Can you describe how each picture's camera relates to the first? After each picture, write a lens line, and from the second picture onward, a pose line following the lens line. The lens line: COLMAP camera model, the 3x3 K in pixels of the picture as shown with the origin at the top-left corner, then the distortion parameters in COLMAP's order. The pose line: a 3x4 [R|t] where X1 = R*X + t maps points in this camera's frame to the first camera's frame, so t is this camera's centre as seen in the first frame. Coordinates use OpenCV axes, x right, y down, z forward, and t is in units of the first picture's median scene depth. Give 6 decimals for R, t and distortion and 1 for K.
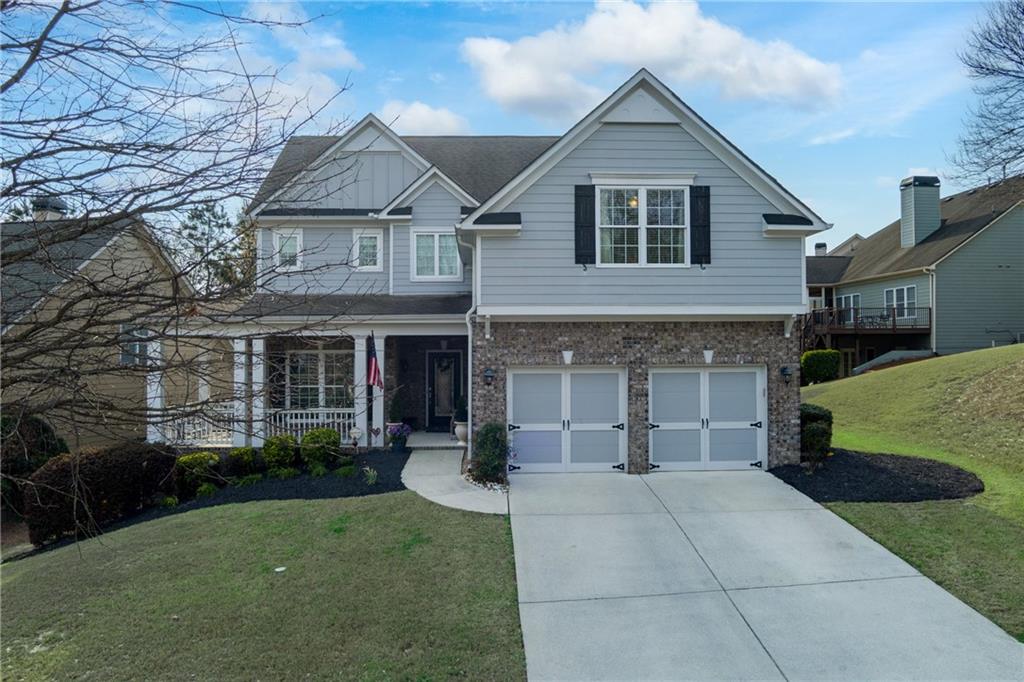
lens RADIAL K [[824.9, 0, 515.0], [0, 824.9, 340.8], [0, 0, 1]] dist [-0.067110, -0.005529]
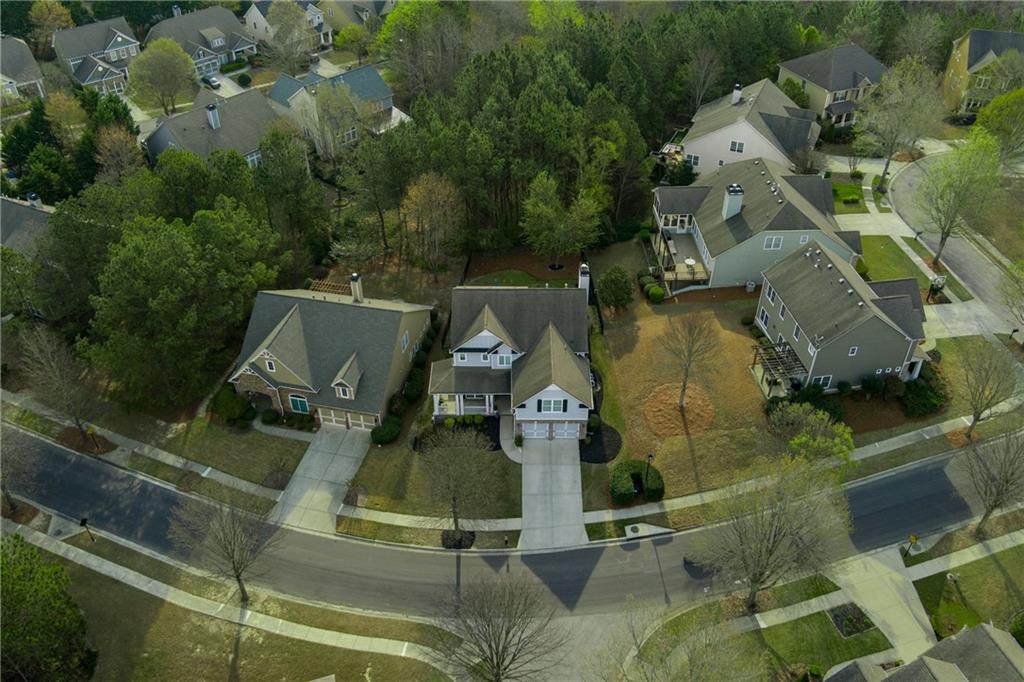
lens RADIAL K [[824.9, 0, 508.8], [0, 824.9, 341.2], [0, 0, 1]] dist [-0.067110, -0.005529]
pose [[0.998604, 0.034095, -0.040348, 0.085162], [-0.000934, 0.775093, 0.631846, -3.274286], [0.052816, -0.630927, 0.774043, -2.312725]]
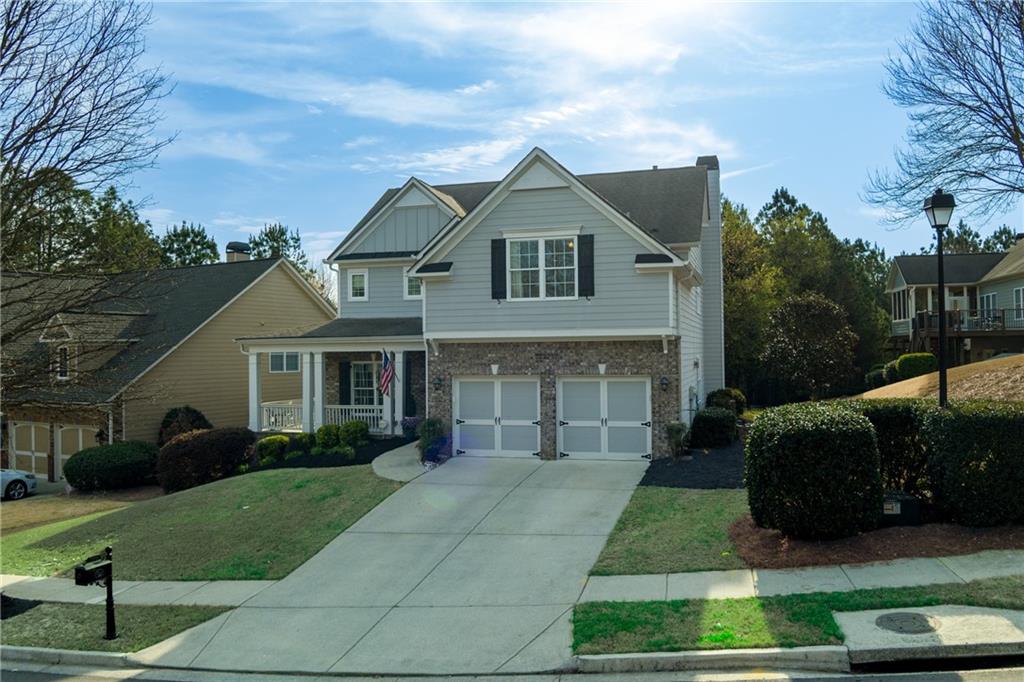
lens RADIAL K [[824.9, 0, 512.8], [0, 824.9, 339.9], [0, 0, 1]] dist [-0.067110, -0.005529]
pose [[0.948252, -0.010001, -0.317361, 0.513887], [0.011277, 0.999934, 0.002182, -0.029811], [0.317318, -0.005648, 0.948302, -0.241461]]
